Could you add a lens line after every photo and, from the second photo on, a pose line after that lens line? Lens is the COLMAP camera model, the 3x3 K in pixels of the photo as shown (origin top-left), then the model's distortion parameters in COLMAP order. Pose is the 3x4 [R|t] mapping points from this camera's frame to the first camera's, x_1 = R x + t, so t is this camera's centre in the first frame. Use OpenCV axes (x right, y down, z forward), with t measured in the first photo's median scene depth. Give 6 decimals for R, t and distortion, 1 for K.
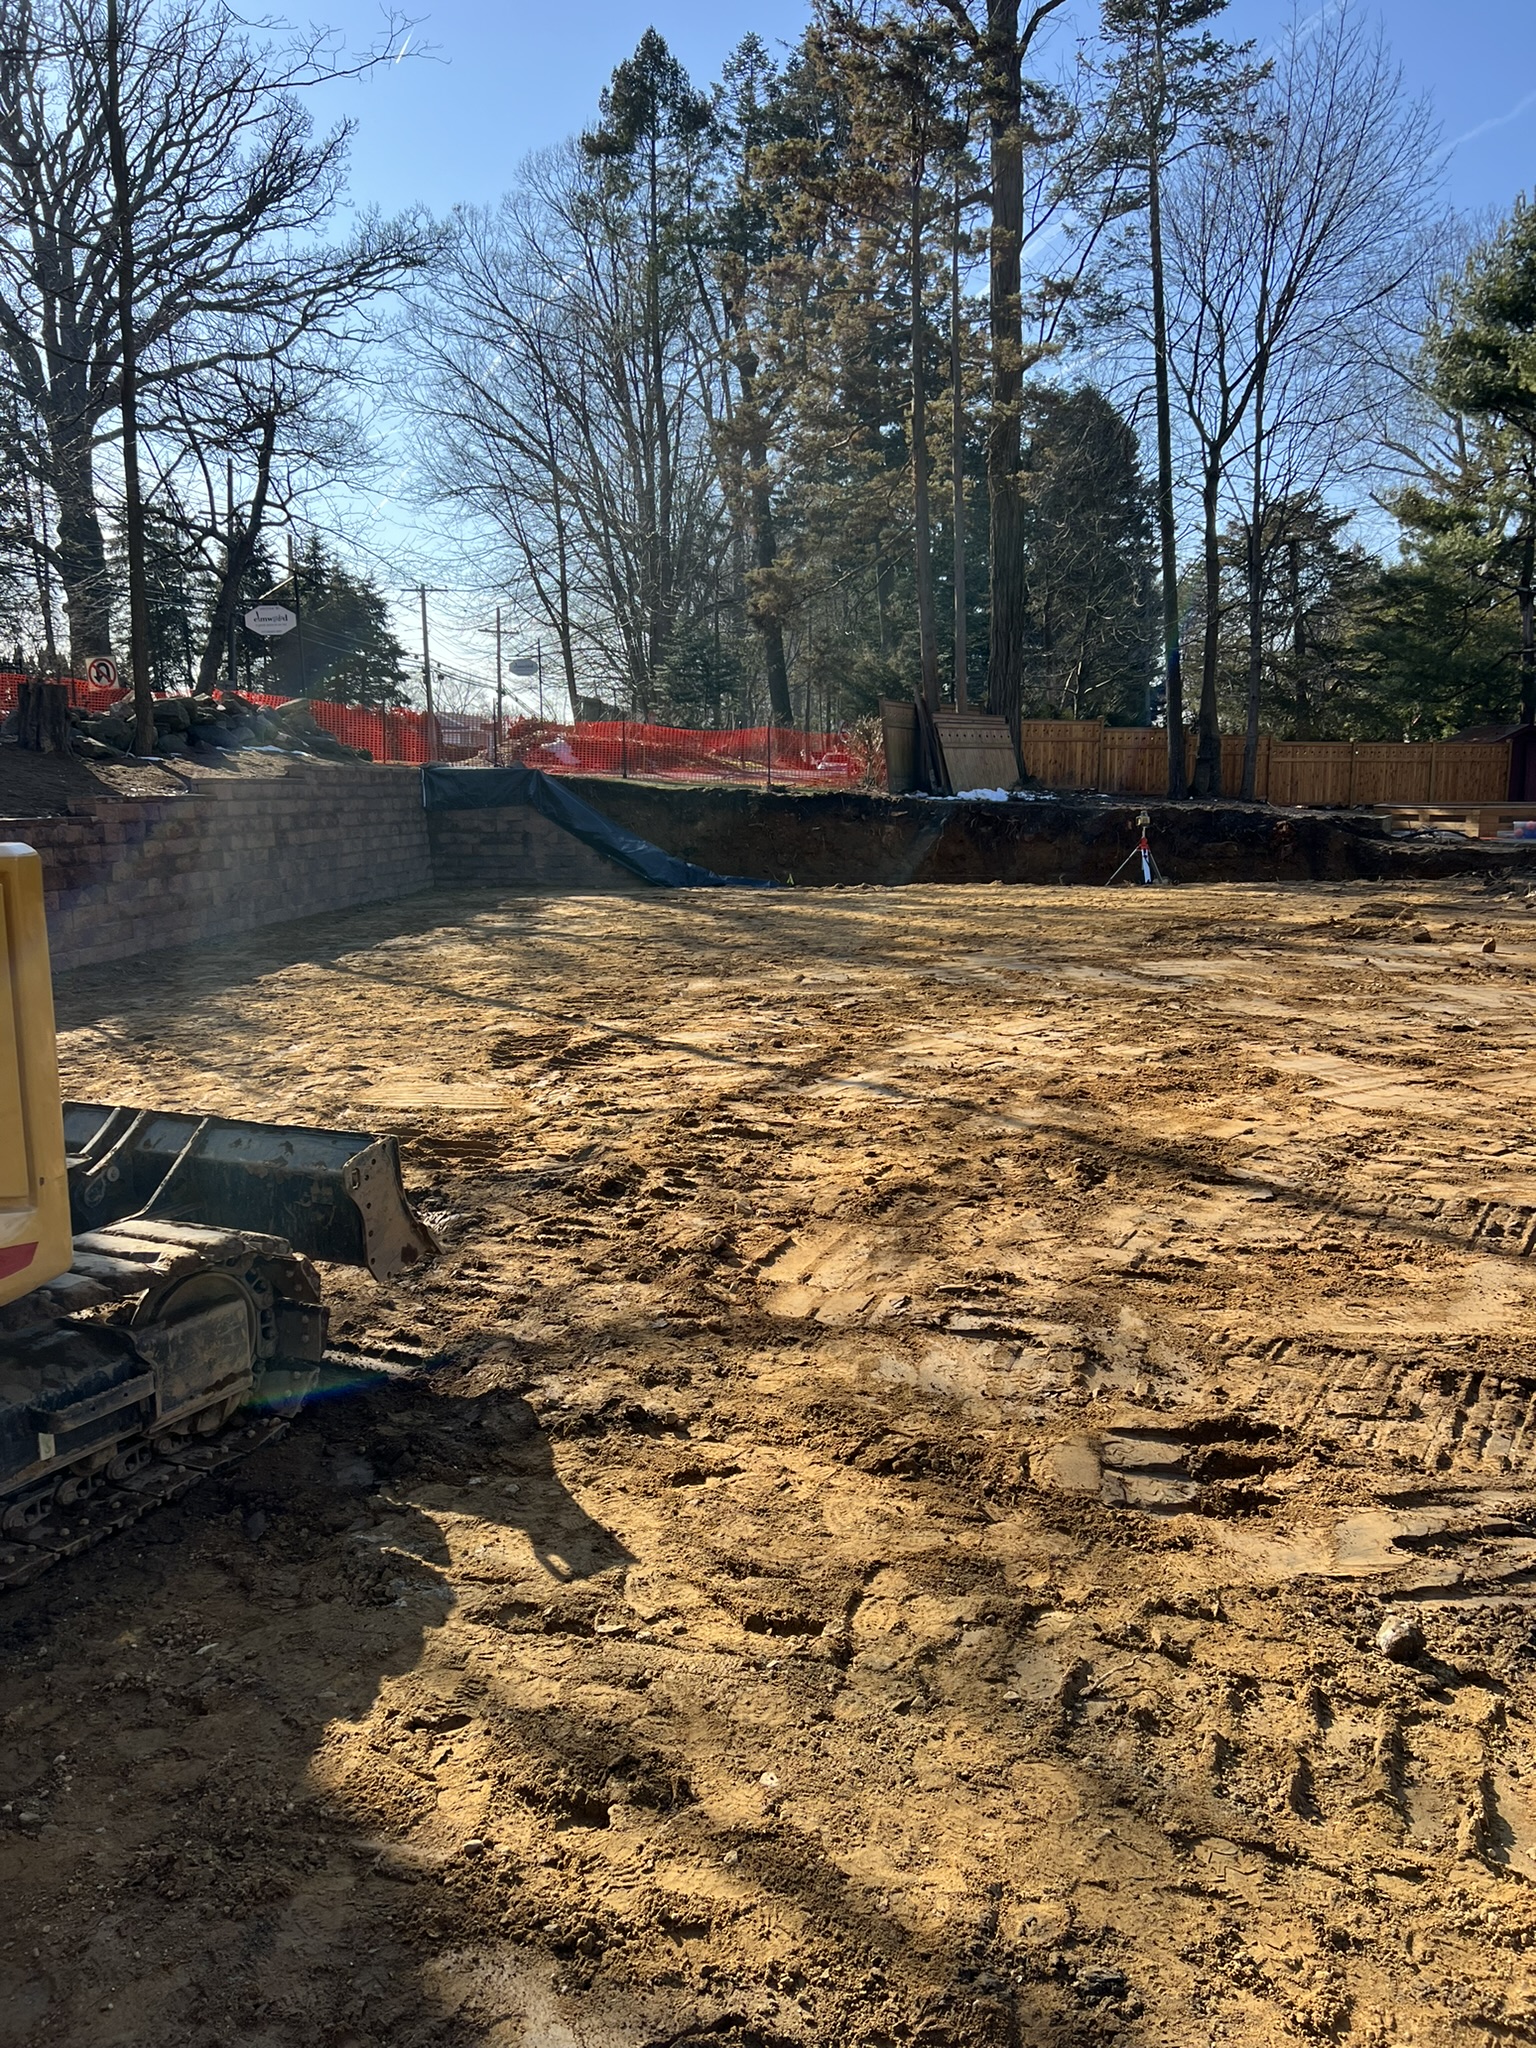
lens RADIAL K [[1573.6, 0, 768.0], [0, 1573.6, 1024.0], [0, 0, 1]] dist [0.072989, -0.068913]
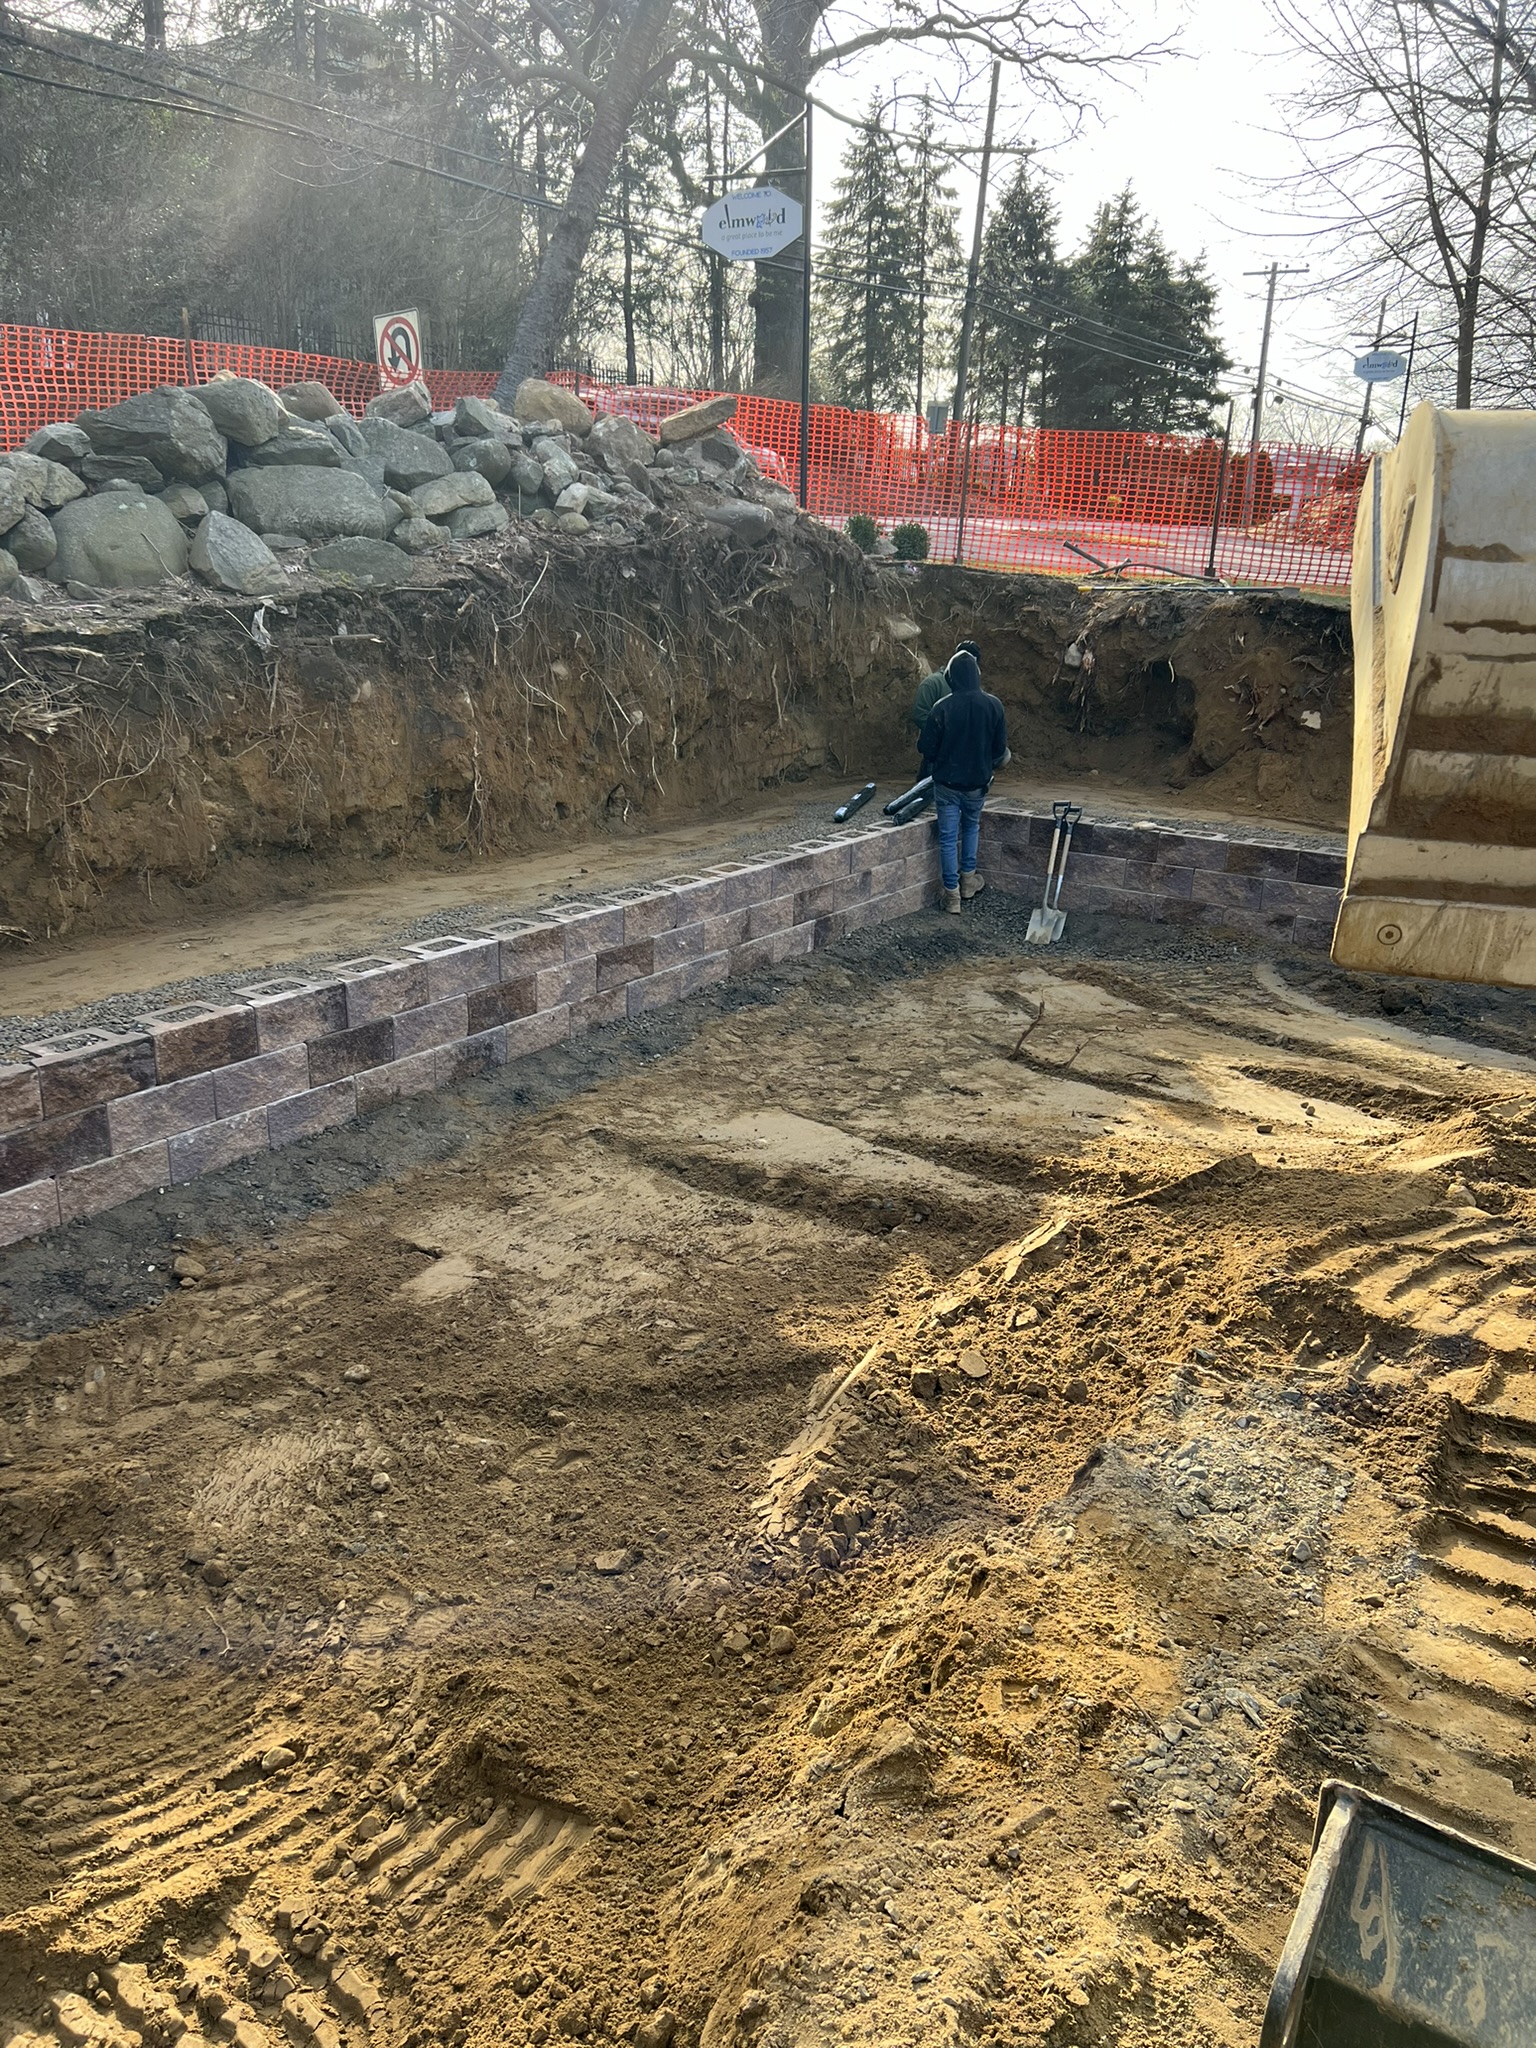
lens RADIAL K [[1573.6, 0, 768.0], [0, 1573.6, 1024.0], [0, 0, 1]] dist [0.072989, -0.068913]
pose [[0.870531, 0.178892, -0.458447, -0.024939], [-0.108405, 0.978413, 0.175944, -0.045054], [0.480025, -0.103467, 0.871132, 0.233897]]
